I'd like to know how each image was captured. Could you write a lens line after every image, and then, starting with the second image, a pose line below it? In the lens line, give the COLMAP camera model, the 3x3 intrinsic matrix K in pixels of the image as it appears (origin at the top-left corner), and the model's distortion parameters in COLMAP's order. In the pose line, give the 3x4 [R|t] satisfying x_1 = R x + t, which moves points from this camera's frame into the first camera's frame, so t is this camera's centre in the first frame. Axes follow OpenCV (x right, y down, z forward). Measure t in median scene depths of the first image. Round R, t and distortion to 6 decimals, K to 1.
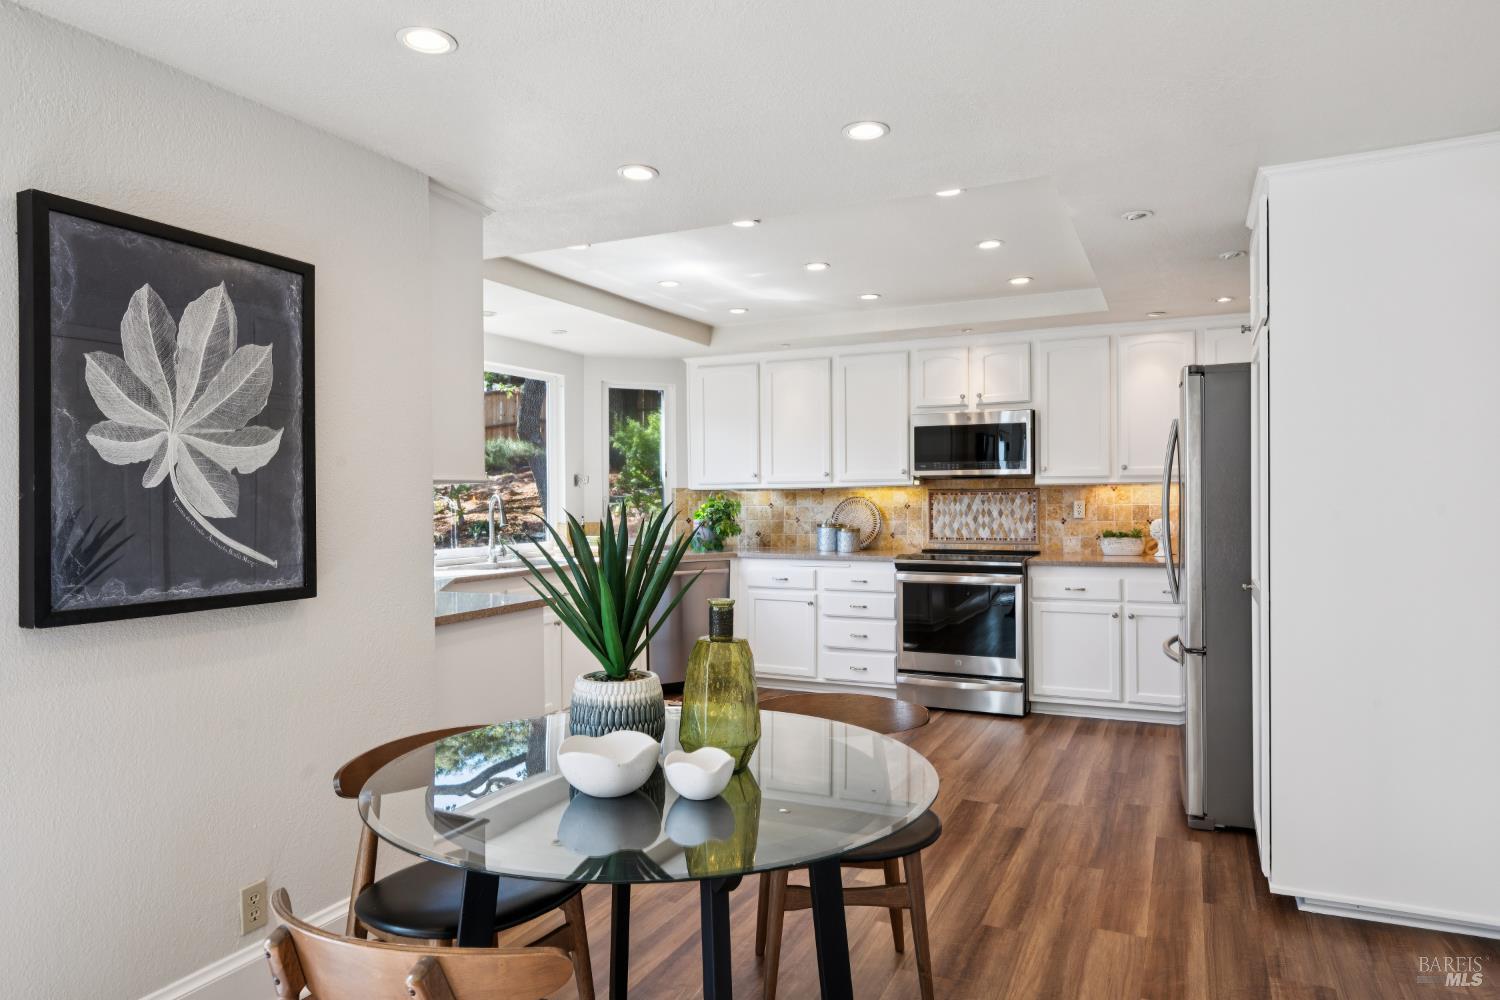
lens RADIAL K [[926.5, 0, 750.0], [0, 926.5, 500.0], [0, 0, 1]] dist [-0.001584, -0.000293]
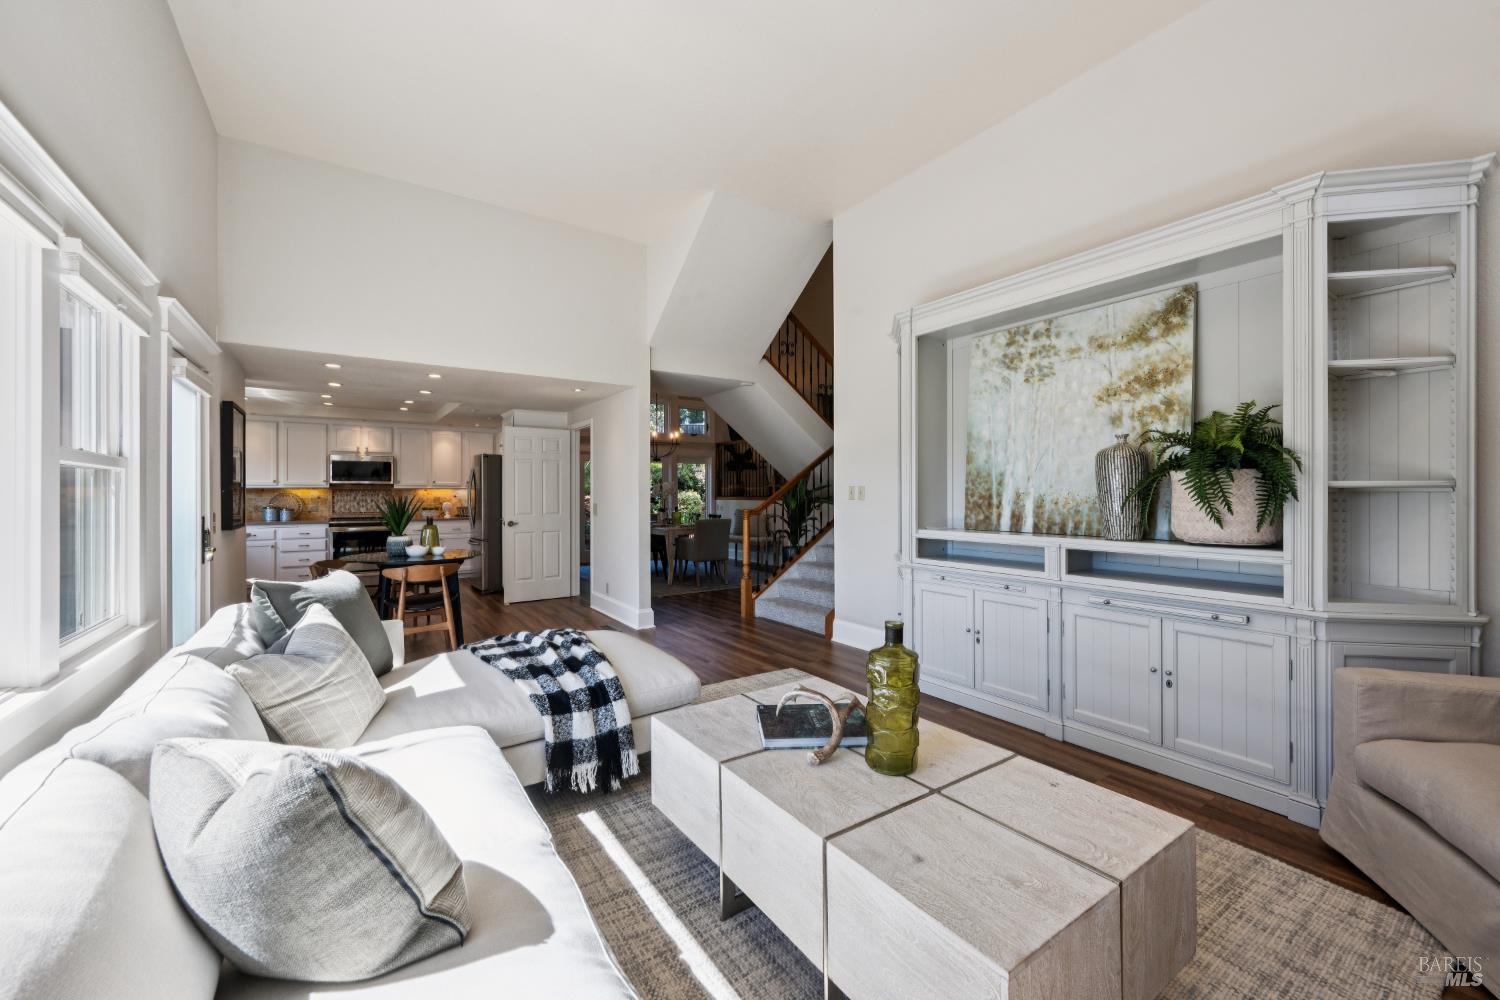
lens RADIAL K [[593.9, 0, 752.4], [0, 593.9, 495.1], [0, 0, 1]] dist [-0.000616, -0.000054]
pose [[0.509627, 0.003669, 0.860388, -0.505160], [-0.000680, 0.999992, -0.003861, 0.005651], [-0.860395, 0.001383, 0.509626, -0.533255]]
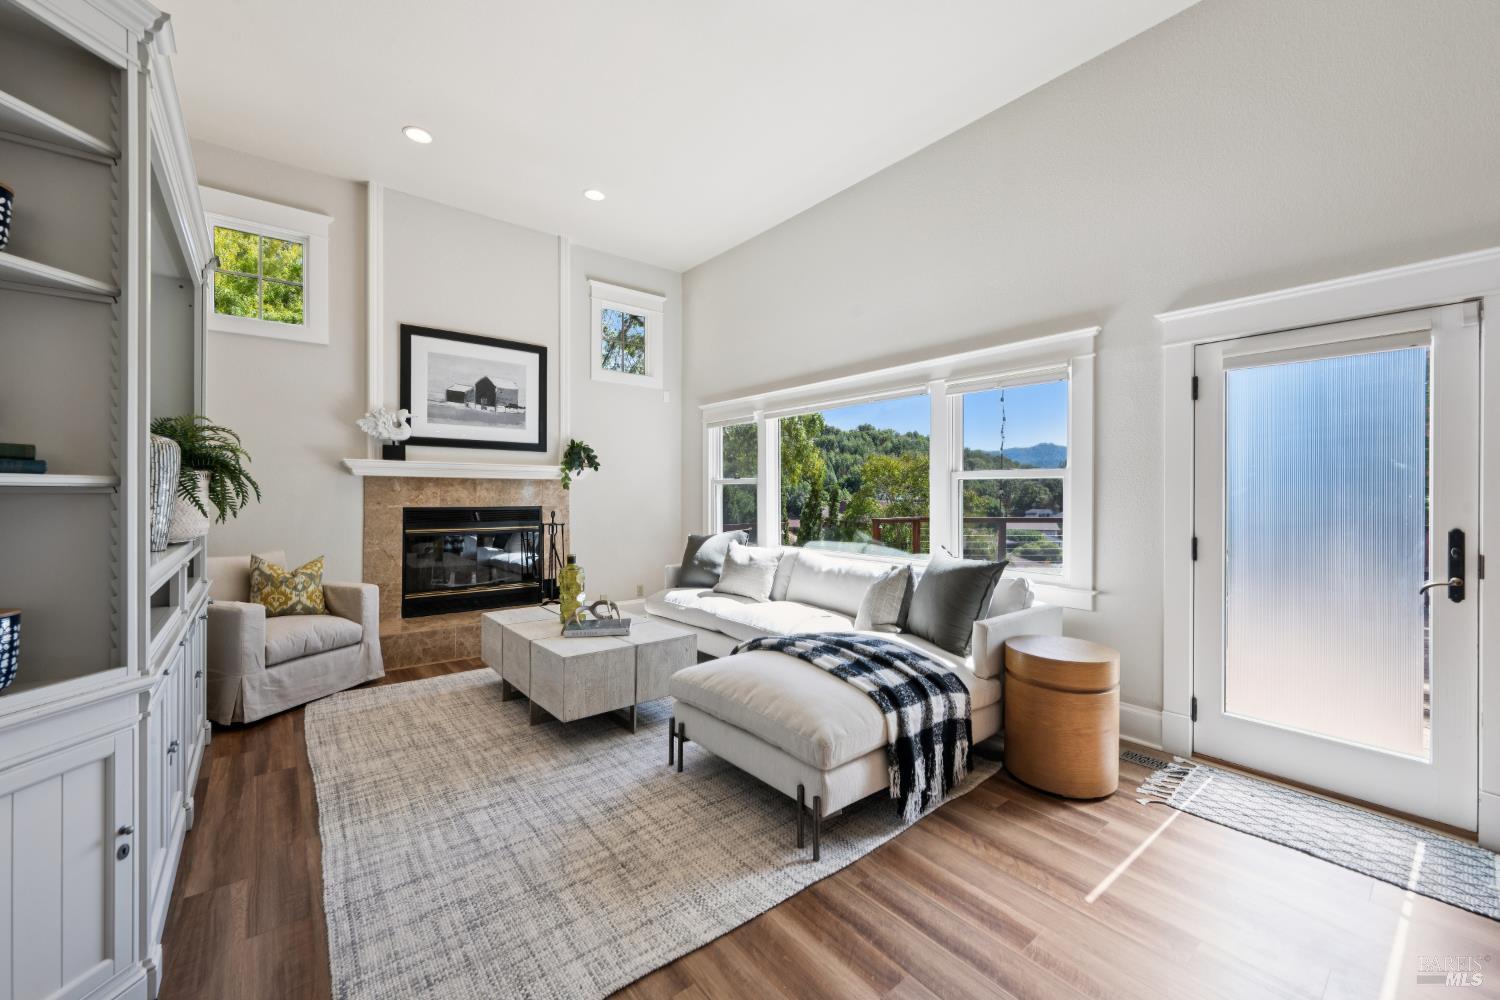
lens RADIAL K [[593.9, 0, 752.4], [0, 593.9, 495.1], [0, 0, 1]] dist [-0.000616, -0.000054]
pose [[-0.430691, 0.005910, -0.902480, 0.223472], [-0.002246, 0.999968, 0.007621, 0.000545], [0.902497, 0.005309, -0.430664, -0.034147]]
